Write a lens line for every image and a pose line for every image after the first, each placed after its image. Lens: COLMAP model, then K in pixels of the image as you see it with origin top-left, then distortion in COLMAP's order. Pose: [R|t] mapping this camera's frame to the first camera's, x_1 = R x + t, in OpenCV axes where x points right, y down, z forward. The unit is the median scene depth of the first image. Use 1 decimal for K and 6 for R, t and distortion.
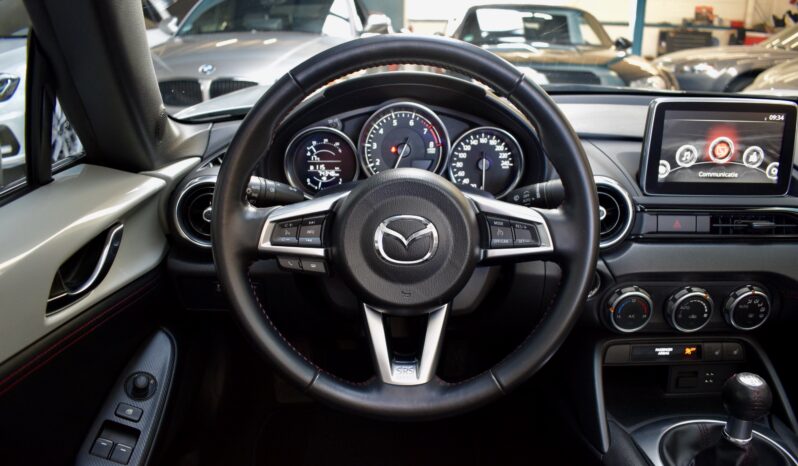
lens RADIAL K [[623.5, 0, 399.0], [0, 623.5, 233.0], [0, 0, 1]] dist [-0.100055, 0.008505]
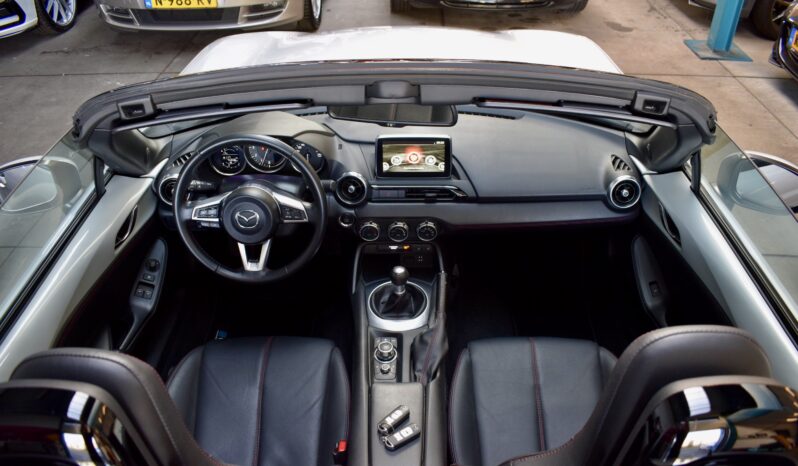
lens RADIAL K [[623.5, 0, 399.0], [0, 623.5, 233.0], [0, 0, 1]] dist [-0.100055, 0.008505]
pose [[0.999867, -0.003218, -0.016011, 0.511211], [0.007904, 0.953275, 0.301999, -0.527991], [0.014291, -0.302085, 0.953174, -1.088487]]
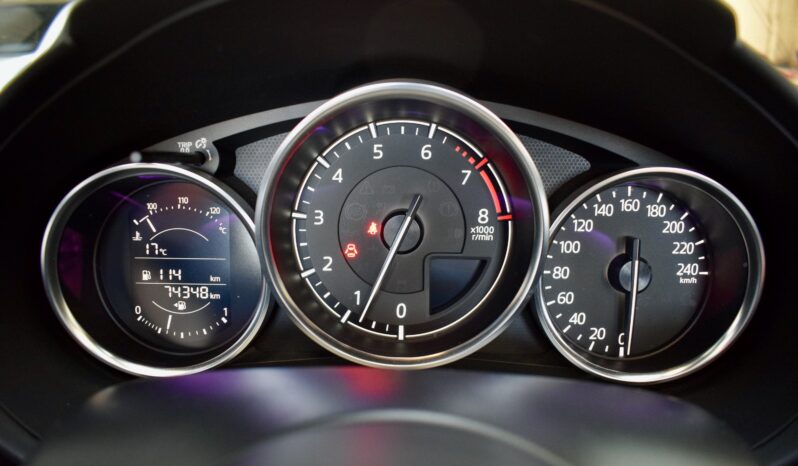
lens RADIAL K [[623.5, 0, 399.0], [0, 623.5, 233.0], [0, 0, 1]] dist [-0.100055, 0.008505]
pose [[0.999849, 0.011075, -0.013370, 0.011289], [-0.011912, 0.997866, -0.064198, -0.121549], [0.012630, 0.064347, 0.997848, 0.723961]]
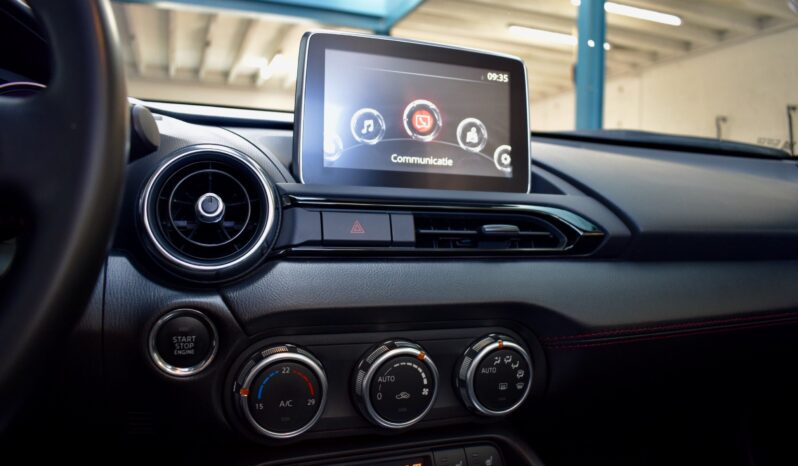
lens RADIAL K [[623.5, 0, 399.0], [0, 623.5, 233.0], [0, 0, 1]] dist [-0.100055, 0.008505]
pose [[0.929979, 0.010150, 0.367472, 0.272668], [0.096298, 0.957986, -0.270167, 0.144207], [-0.354775, 0.286636, 0.889929, 0.465534]]
